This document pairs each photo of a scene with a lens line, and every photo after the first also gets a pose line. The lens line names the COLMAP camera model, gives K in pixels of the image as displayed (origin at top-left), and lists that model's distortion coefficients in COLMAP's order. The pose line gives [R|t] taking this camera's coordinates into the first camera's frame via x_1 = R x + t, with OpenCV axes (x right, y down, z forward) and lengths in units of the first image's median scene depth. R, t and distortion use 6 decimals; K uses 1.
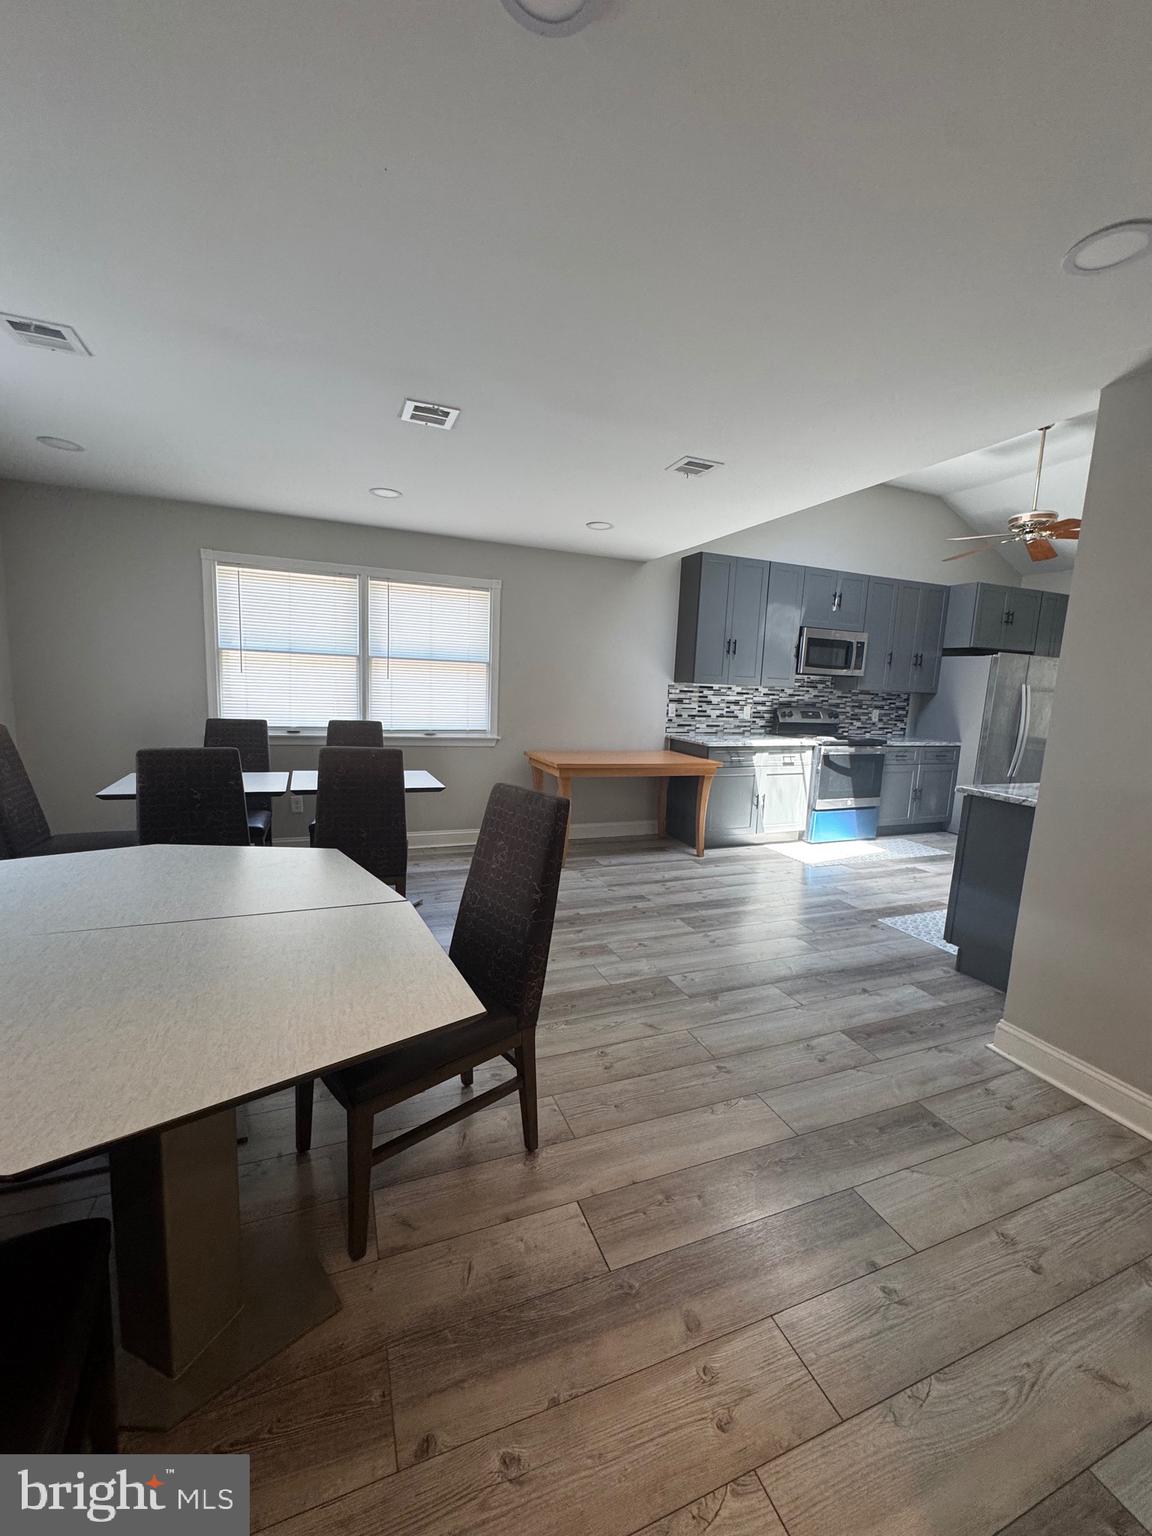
lens RADIAL K [[616.8, 0, 576.0], [0, 616.8, 768.0], [0, 0, 1]] dist [-0.002597, -0.000264]
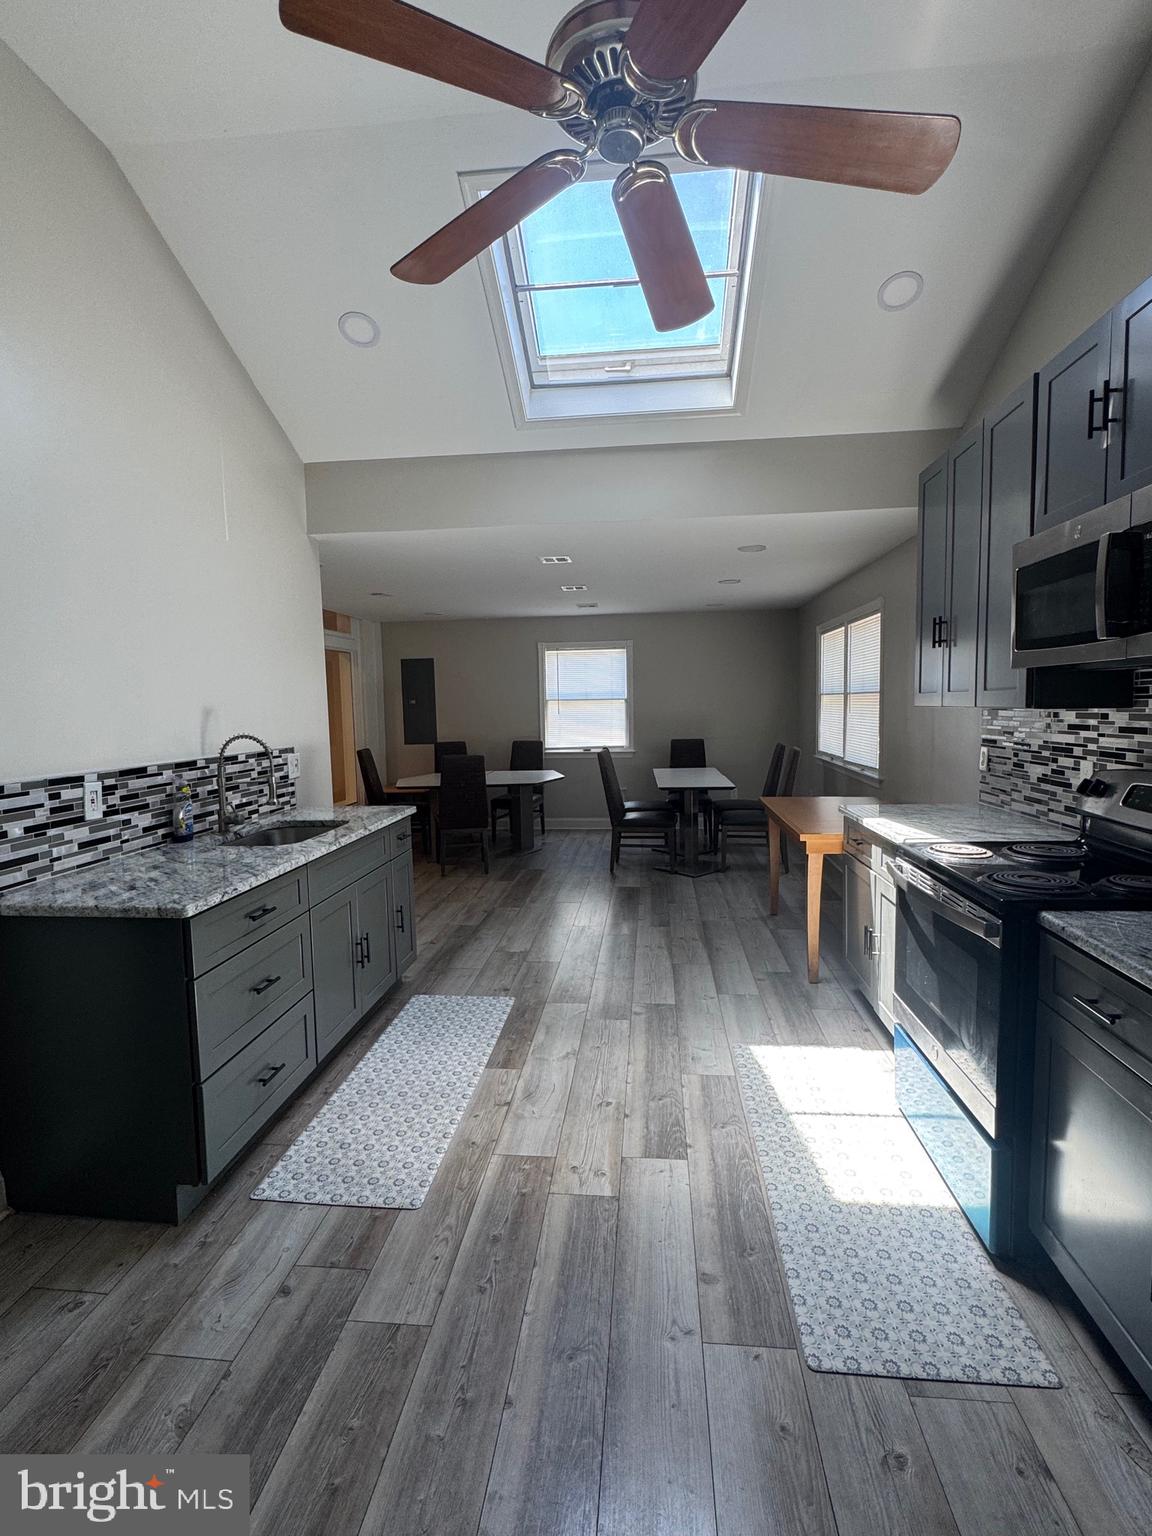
lens RADIAL K [[746.7, 0, 576.0], [0, 746.7, 768.0], [0, 0, 1]] dist [-0.005677, 0.000186]
pose [[-0.465746, 0.042625, -0.883892, 0.877375], [-0.124198, 0.985804, 0.112983, -0.114626], [0.876160, 0.162399, -0.453840, 0.985801]]
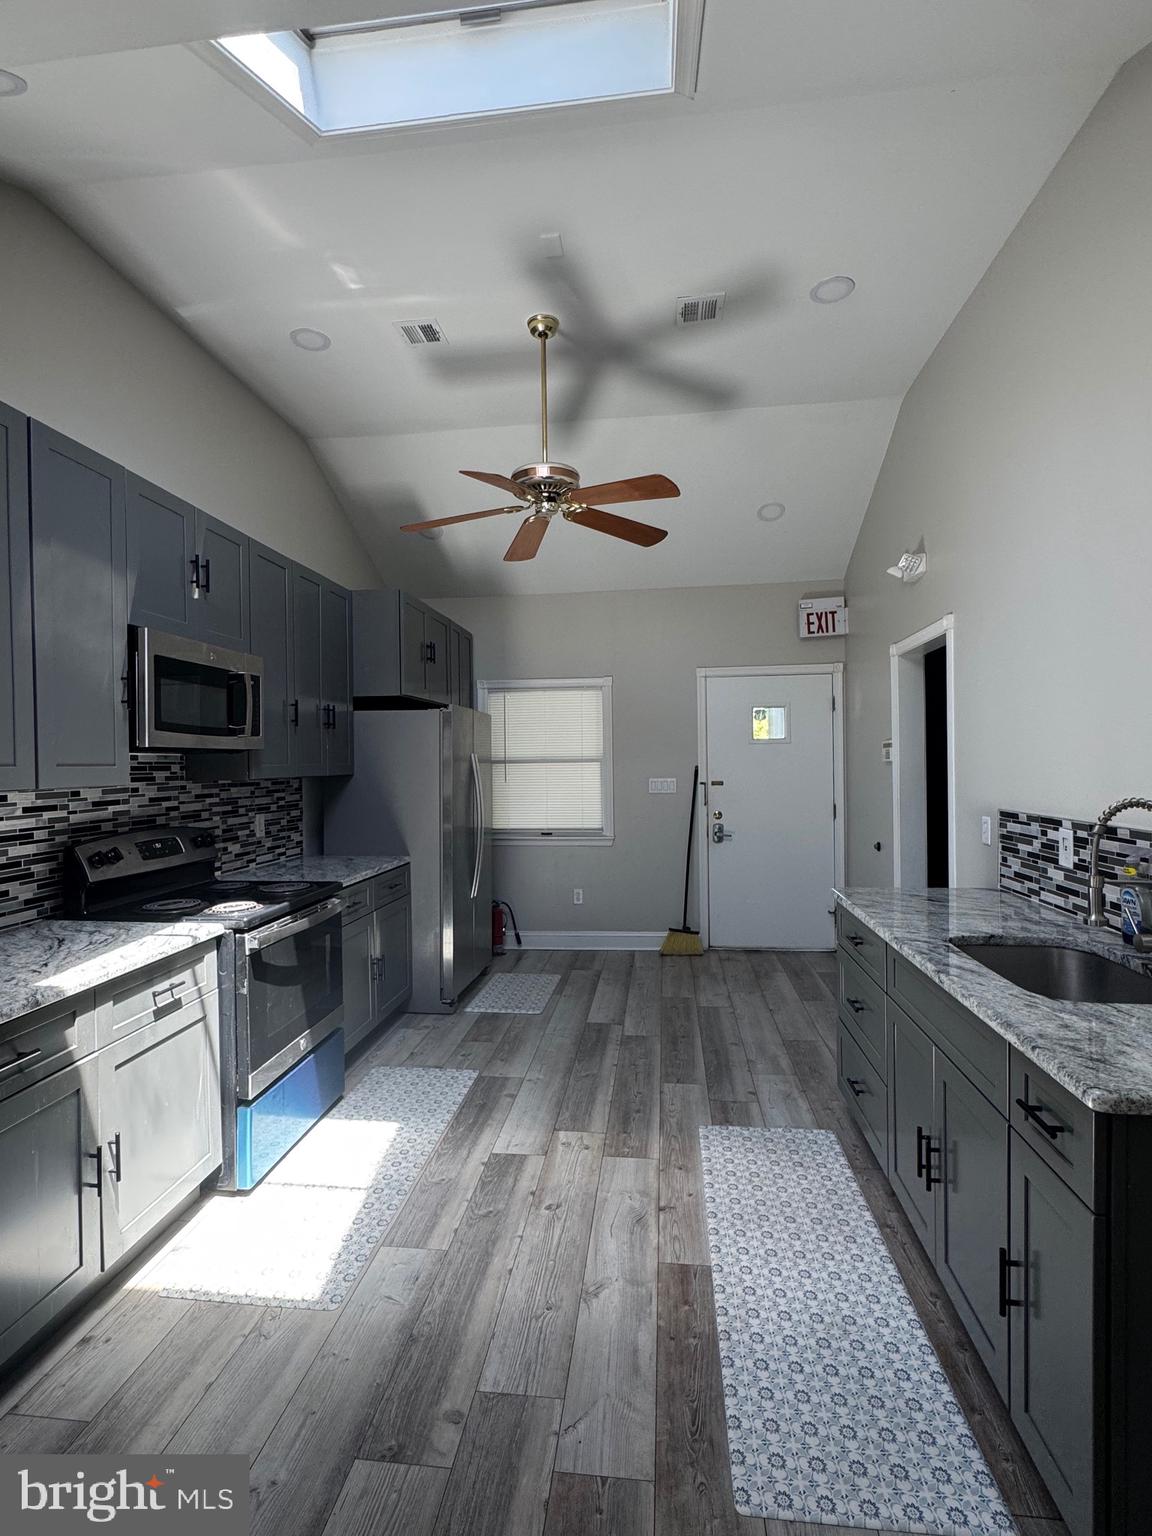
lens RADIAL K [[746.7, 0, 576.0], [0, 746.7, 768.0], [0, 0, 1]] dist [-0.005677, 0.000186]
pose [[0.480131, -0.054825, 0.875482, 0.093246], [0.157213, 0.987263, -0.024394, -0.089563], [-0.862994, 0.149350, 0.482635, 0.559509]]
